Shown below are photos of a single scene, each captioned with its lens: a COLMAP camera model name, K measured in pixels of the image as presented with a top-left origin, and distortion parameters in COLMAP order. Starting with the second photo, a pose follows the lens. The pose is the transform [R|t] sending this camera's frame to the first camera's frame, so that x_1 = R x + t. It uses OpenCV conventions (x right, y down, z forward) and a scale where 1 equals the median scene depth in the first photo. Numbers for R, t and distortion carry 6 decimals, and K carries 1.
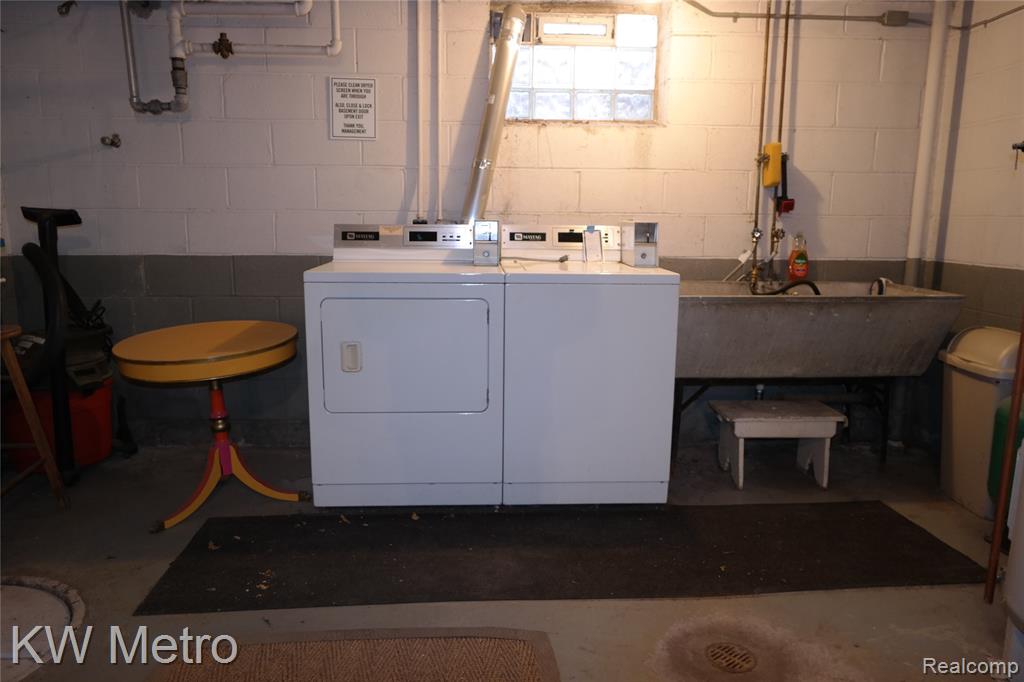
lens RADIAL K [[705.7, 0, 512.0], [0, 705.7, 341.0], [0, 0, 1]] dist [-0.003182, 0.001937]
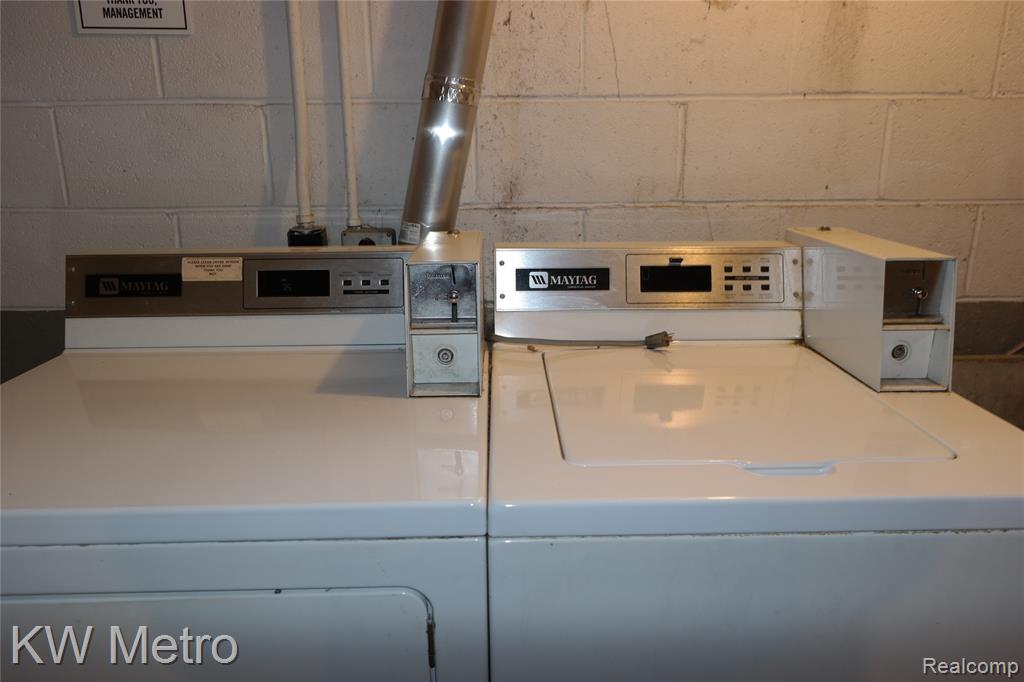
lens RADIAL K [[705.7, 0, 512.0], [0, 705.7, 341.0], [0, 0, 1]] dist [-0.003182, 0.001937]
pose [[0.999412, -0.007654, -0.033417, 0.007080], [0.010821, 0.995358, 0.095629, -0.151047], [0.032530, -0.095934, 0.994856, 0.606650]]
